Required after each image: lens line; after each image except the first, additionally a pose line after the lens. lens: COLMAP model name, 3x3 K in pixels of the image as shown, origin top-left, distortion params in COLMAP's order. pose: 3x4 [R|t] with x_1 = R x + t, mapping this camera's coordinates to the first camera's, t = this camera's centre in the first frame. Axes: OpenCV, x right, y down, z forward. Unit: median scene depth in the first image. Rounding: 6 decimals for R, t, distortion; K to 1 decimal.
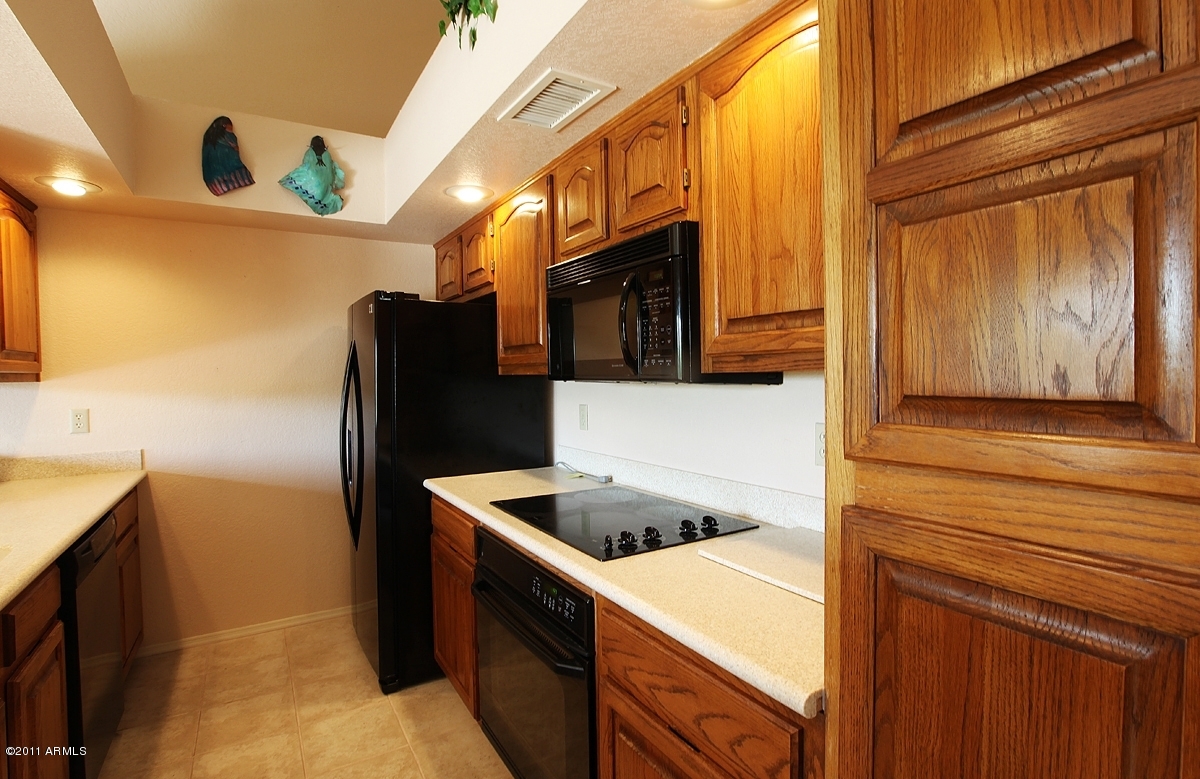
lens RADIAL K [[586.0, 0, 600.9], [0, 586.0, 389.2], [0, 0, 1]] dist [-0.027966, 0.000297]
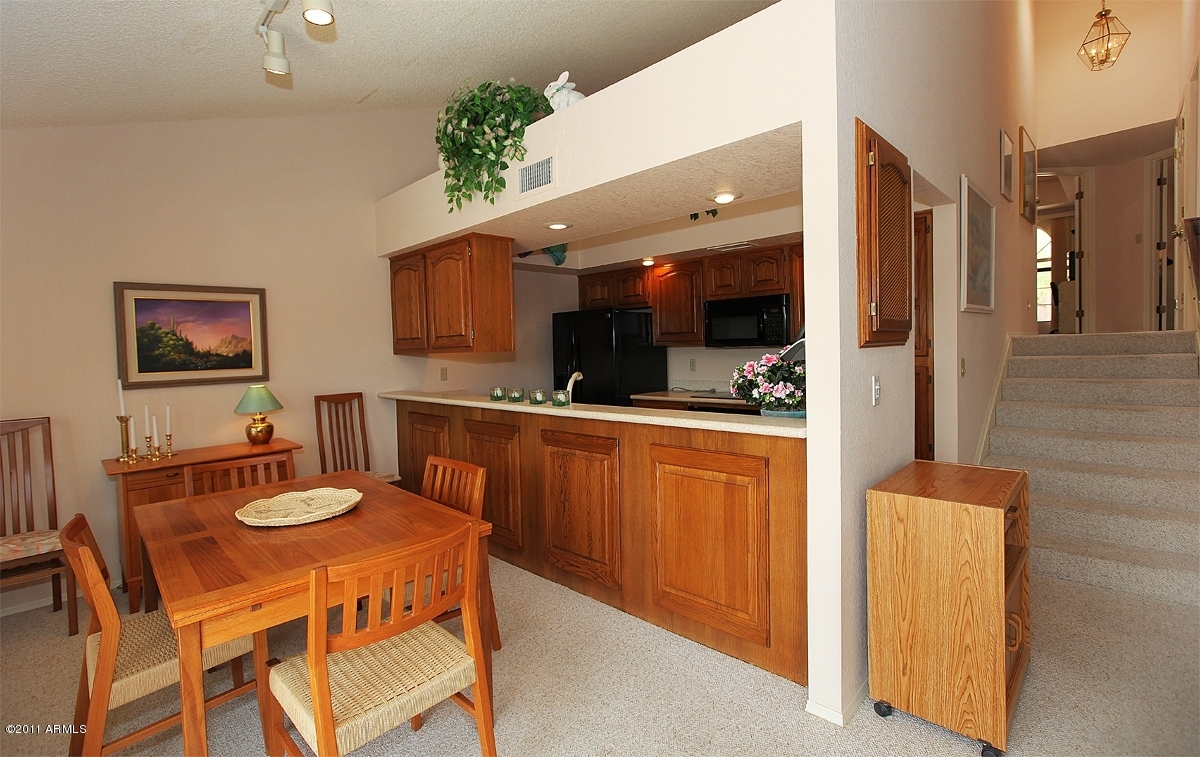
lens RADIAL K [[551.4, 0, 609.5], [0, 551.4, 368.1], [0, 0, 1]] dist [-0.001495, -0.000489]
pose [[0.973070, -0.023333, 0.229327, -0.789163], [0.022674, 0.999728, 0.005510, 0.039088], [-0.229393, -0.000162, 0.973334, -0.894518]]
